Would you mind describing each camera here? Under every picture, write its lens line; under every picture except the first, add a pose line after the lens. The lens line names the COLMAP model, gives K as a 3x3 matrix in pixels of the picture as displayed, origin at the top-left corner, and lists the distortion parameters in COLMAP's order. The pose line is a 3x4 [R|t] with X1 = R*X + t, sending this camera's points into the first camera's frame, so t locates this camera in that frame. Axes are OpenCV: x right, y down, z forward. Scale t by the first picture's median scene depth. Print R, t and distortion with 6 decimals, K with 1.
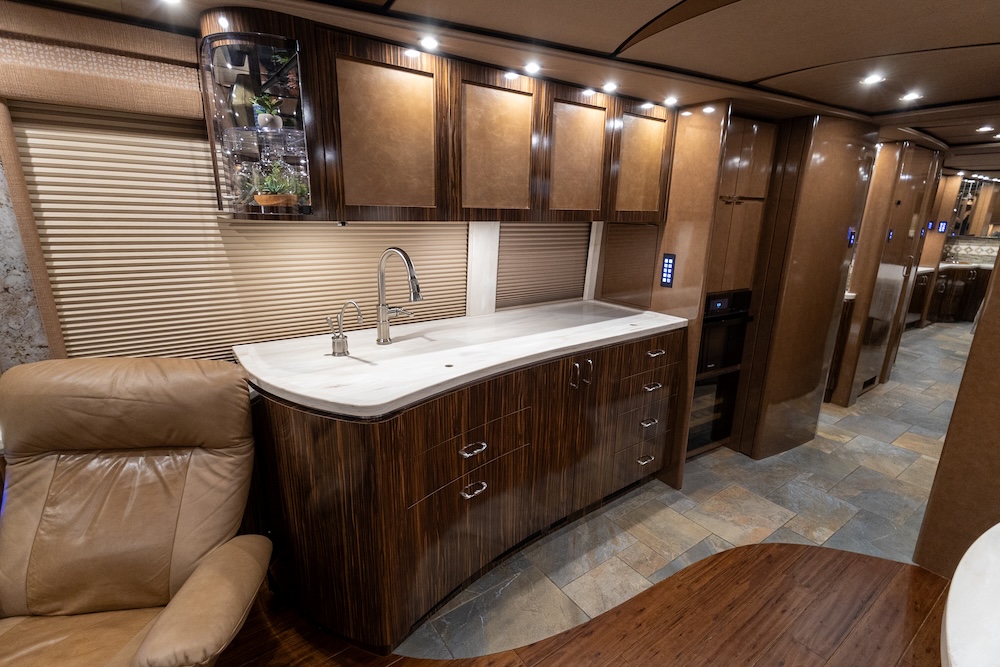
lens RADIAL K [[473.3, 0, 500.0], [0, 473.3, 333.5], [0, 0, 1]] dist [0.011781, -0.000124]
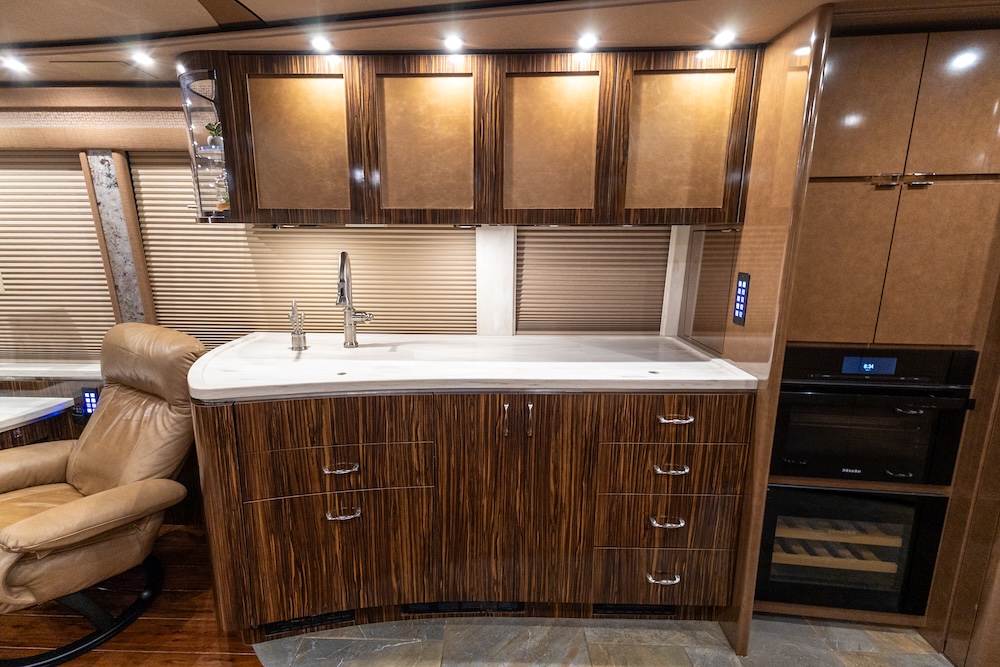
lens RADIAL K [[475.5, 0, 459.1], [0, 475.5, 331.2], [0, 0, 1]] dist [0.015240, -0.000400]
pose [[0.787147, 0.105184, -0.607730, 0.596943], [-0.144255, 0.989418, -0.015597, -0.032389], [0.599658, 0.099946, 0.793990, 0.345440]]
